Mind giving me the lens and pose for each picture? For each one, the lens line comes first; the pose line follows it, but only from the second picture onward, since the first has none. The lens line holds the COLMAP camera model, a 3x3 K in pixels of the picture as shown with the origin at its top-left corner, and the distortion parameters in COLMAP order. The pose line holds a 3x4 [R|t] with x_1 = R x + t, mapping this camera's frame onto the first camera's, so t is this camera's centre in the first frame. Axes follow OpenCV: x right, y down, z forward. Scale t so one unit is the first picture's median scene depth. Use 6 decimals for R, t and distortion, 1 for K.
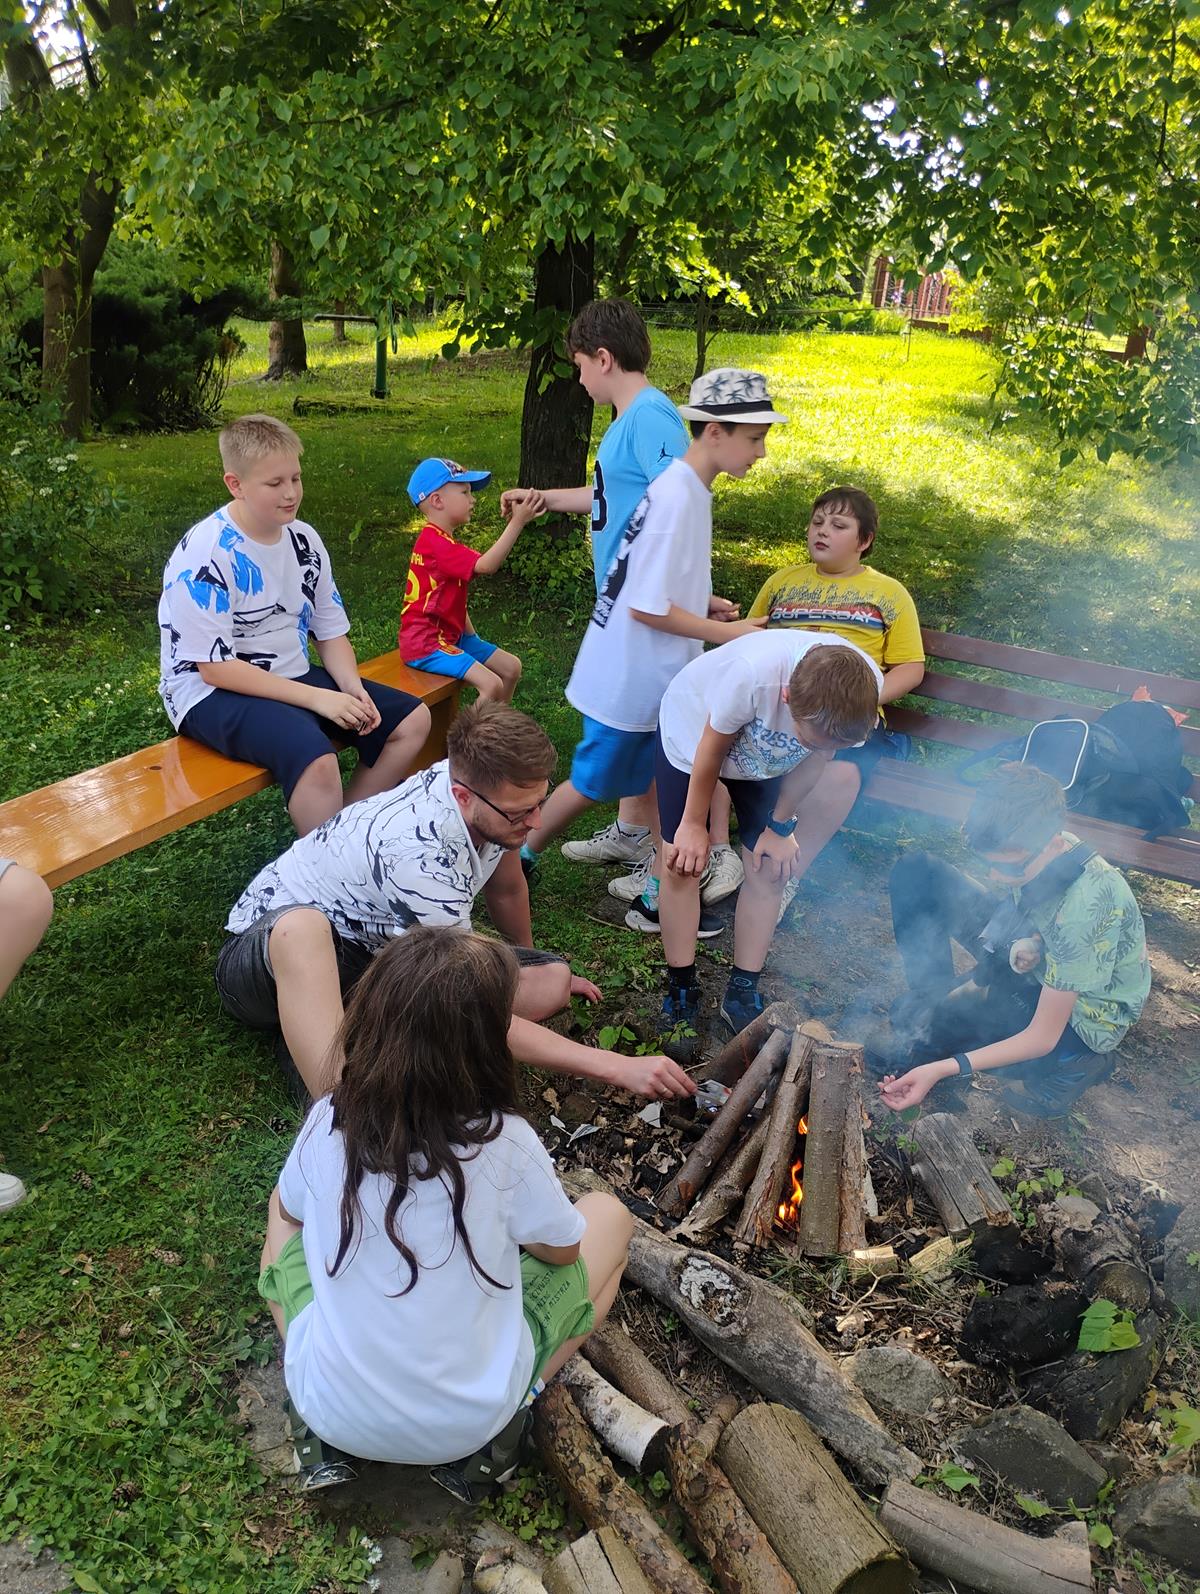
lens RADIAL K [[1297.0, 0, 596.9], [0, 1297.0, 791.4], [0, 0, 1]] dist [0.053530, -0.065647]
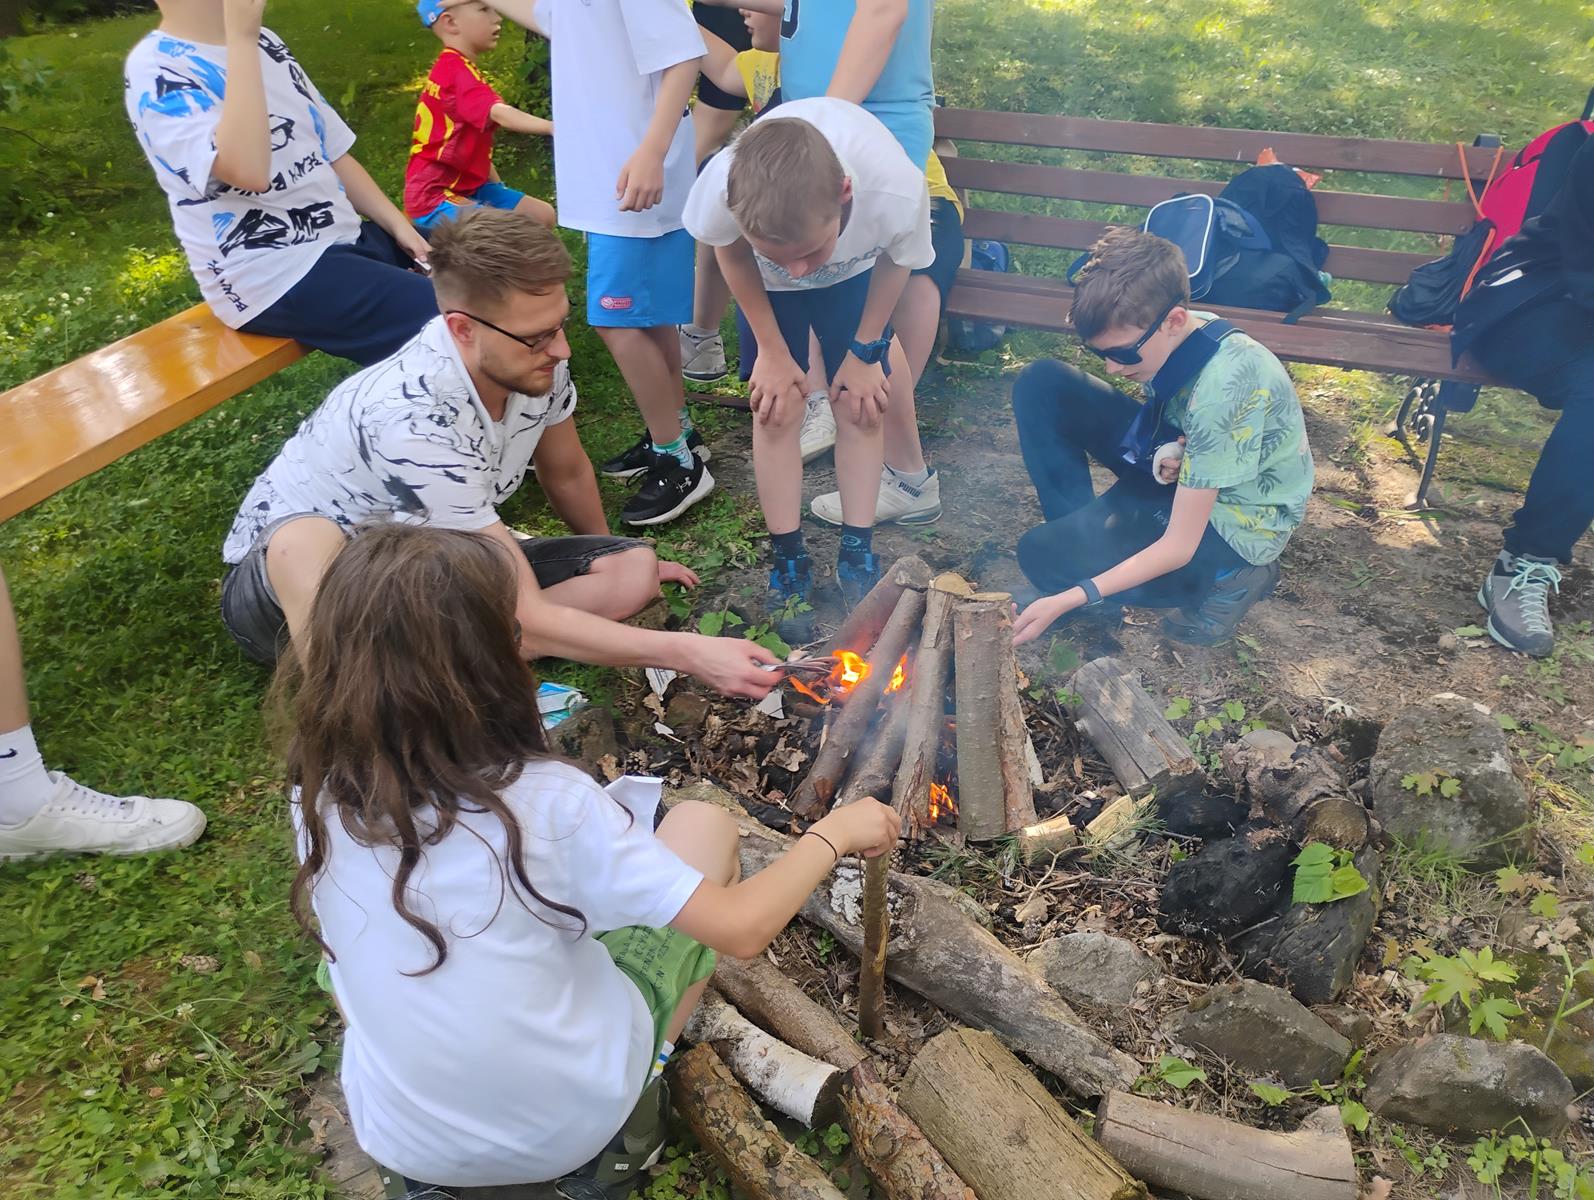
lens RADIAL K [[1297.0, 0, 812.2], [0, 1297.0, 598.0], [0, 0, 1]] dist [0.053530, -0.065647]
pose [[0.987574, -0.133598, 0.082758, 0.008113], [0.117380, 0.977219, 0.176818, 0.035406], [-0.104495, -0.164907, 0.980758, 0.196557]]
